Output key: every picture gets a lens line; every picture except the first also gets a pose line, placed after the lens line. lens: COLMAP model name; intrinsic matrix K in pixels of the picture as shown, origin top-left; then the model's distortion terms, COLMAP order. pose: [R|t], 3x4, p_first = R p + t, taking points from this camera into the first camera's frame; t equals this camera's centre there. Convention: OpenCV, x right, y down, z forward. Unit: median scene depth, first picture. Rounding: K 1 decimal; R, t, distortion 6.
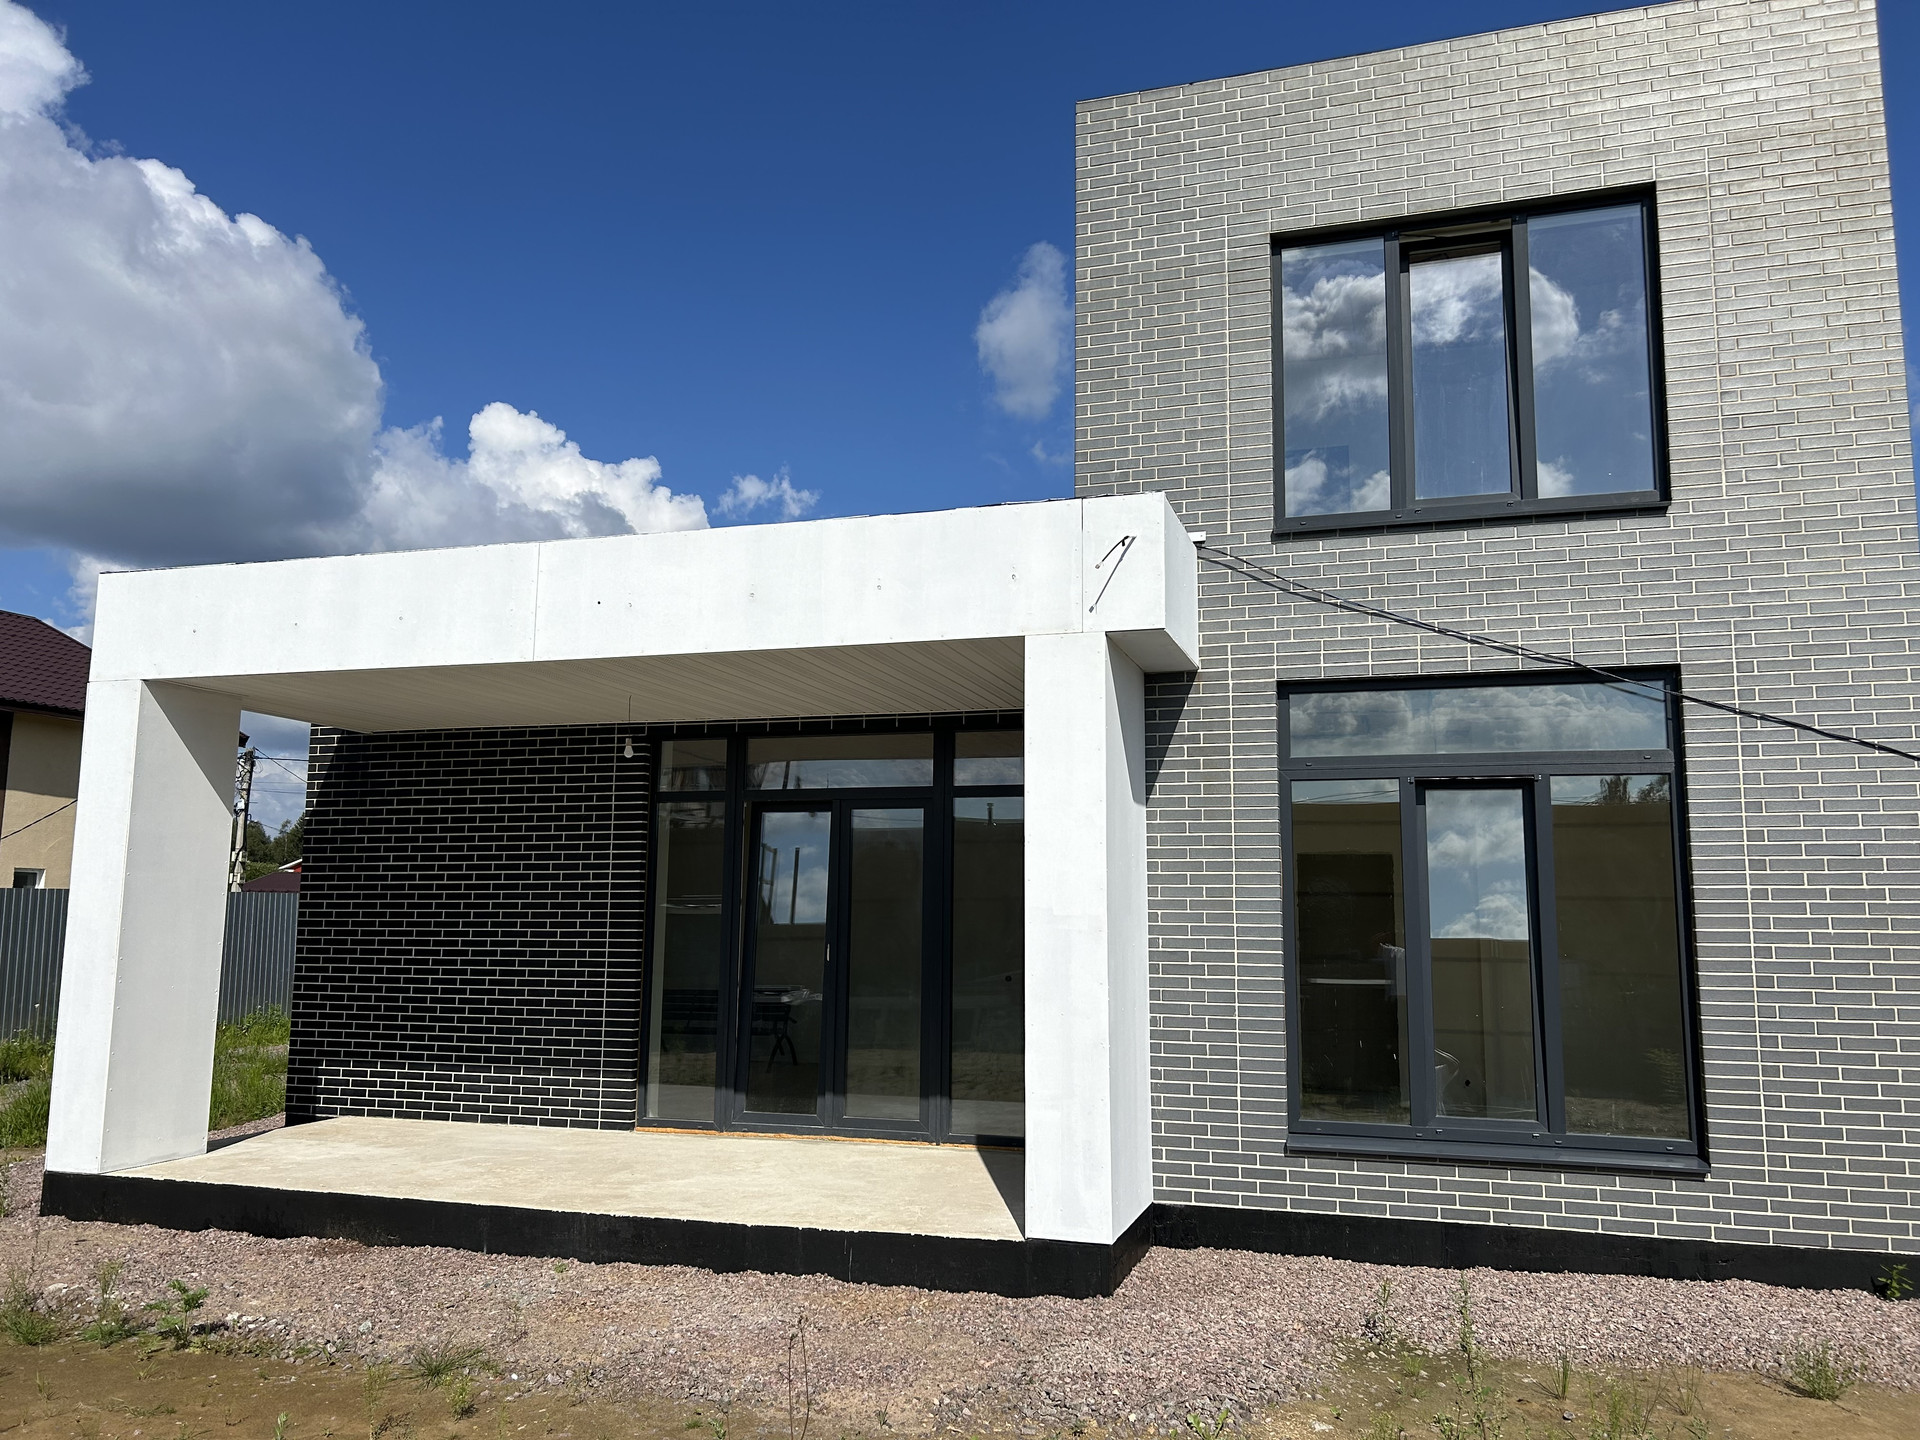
lens RADIAL K [[1436.9, 0, 973.2], [0, 1436.9, 746.6], [0, 0, 1]] dist [0.067688, -0.062320]
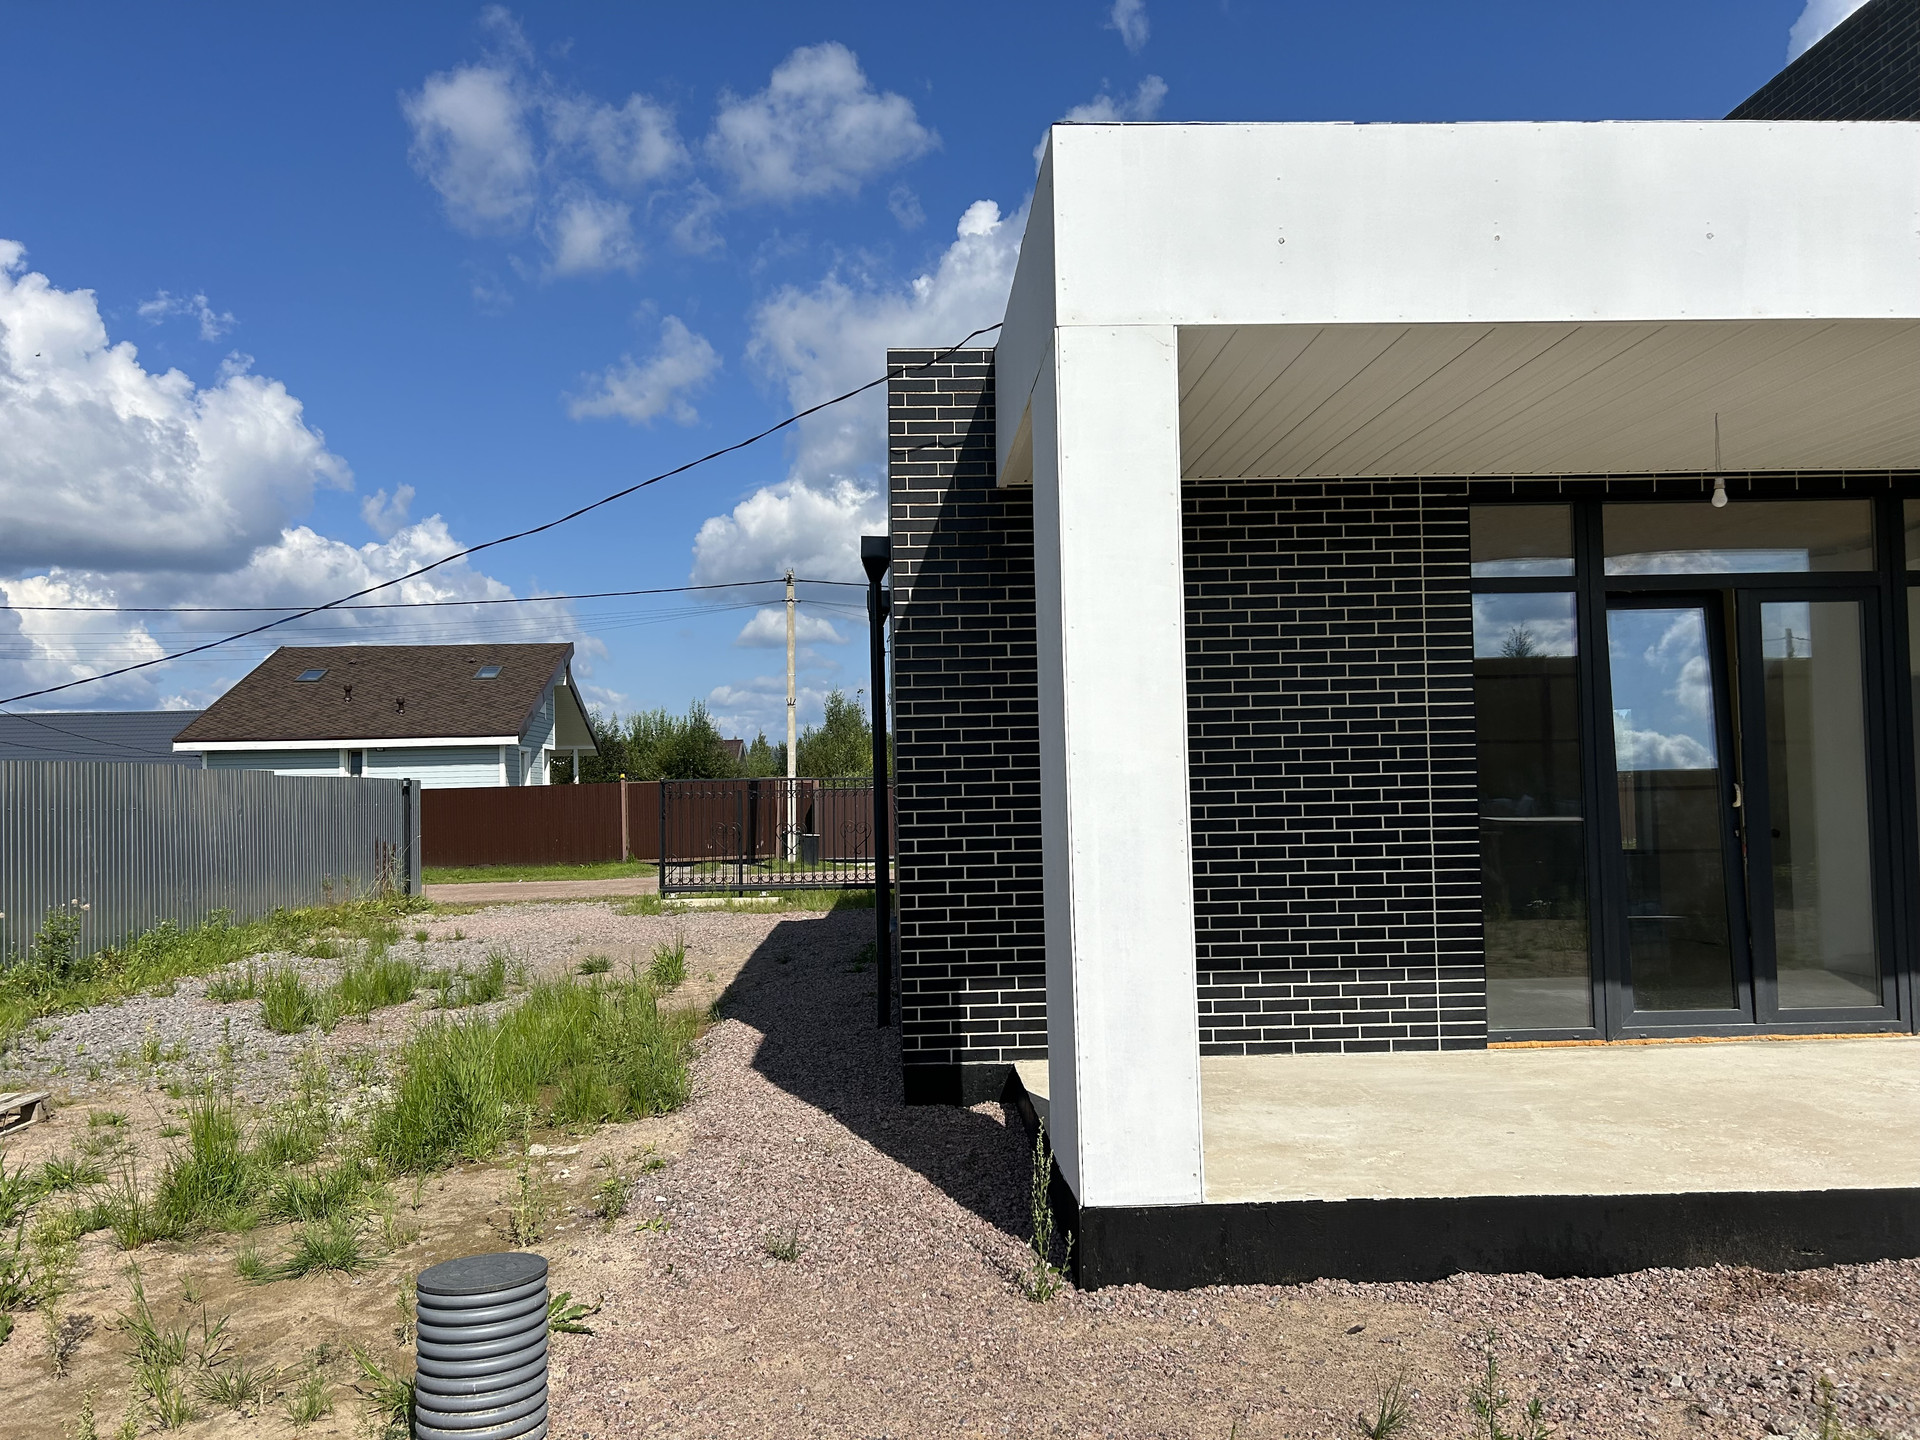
lens RADIAL K [[1490.8, 0, 941.0], [0, 1490.8, 717.6], [0, 0, 1]] dist [0.024536, -0.000040]
pose [[0.946777, -0.019420, 0.321304, -0.661760], [-0.008401, 0.996348, 0.084974, 0.037715], [-0.321781, -0.083151, 0.943156, 0.366270]]
